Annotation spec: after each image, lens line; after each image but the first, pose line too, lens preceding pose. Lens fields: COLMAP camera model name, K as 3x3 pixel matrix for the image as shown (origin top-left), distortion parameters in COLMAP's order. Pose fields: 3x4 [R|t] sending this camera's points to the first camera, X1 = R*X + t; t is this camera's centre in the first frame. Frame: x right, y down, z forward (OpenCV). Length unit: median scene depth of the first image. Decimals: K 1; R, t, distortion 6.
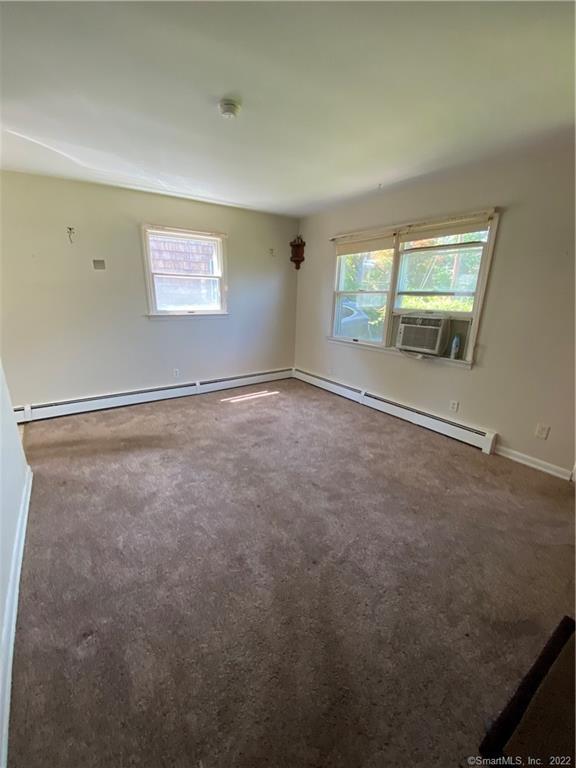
lens RADIAL K [[313.9, 0, 269.2], [0, 313.9, 374.5], [0, 0, 1]] dist [-0.001497, -0.000282]
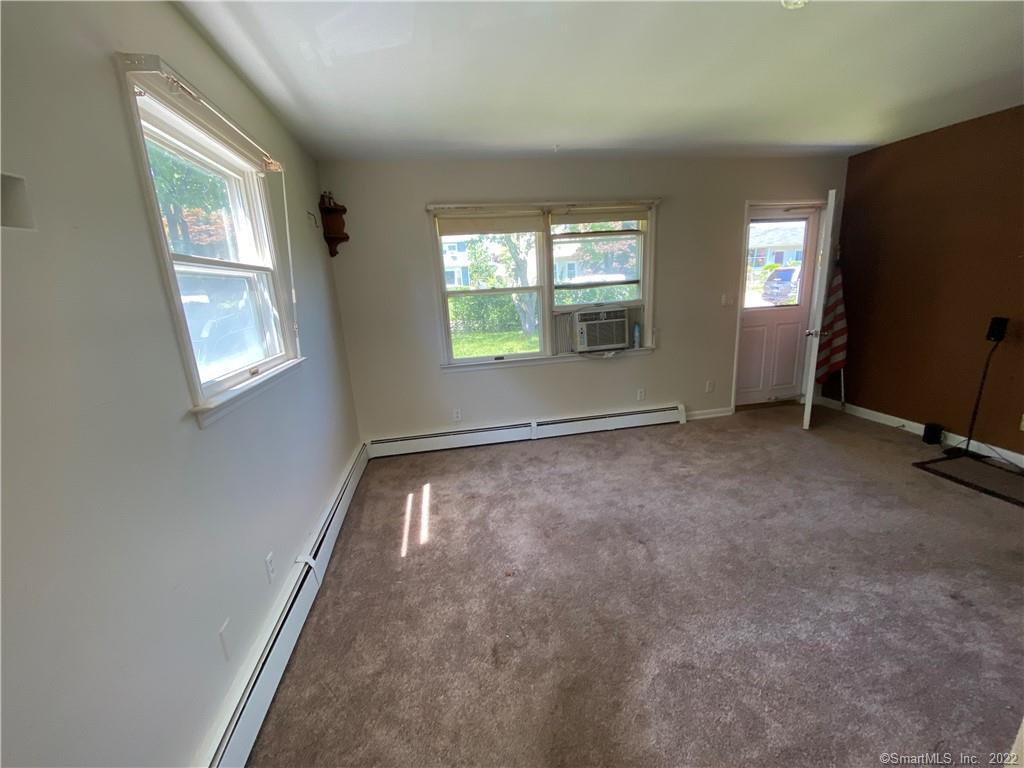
lens RADIAL K [[418.5, 0, 508.8], [0, 418.5, 387.3], [0, 0, 1]] dist [-0.001497, -0.000282]
pose [[0.388541, -0.254986, 0.885448, -0.683789], [0.293598, 0.945121, 0.143337, -0.216955], [-0.873405, 0.204273, 0.442082, 0.725126]]
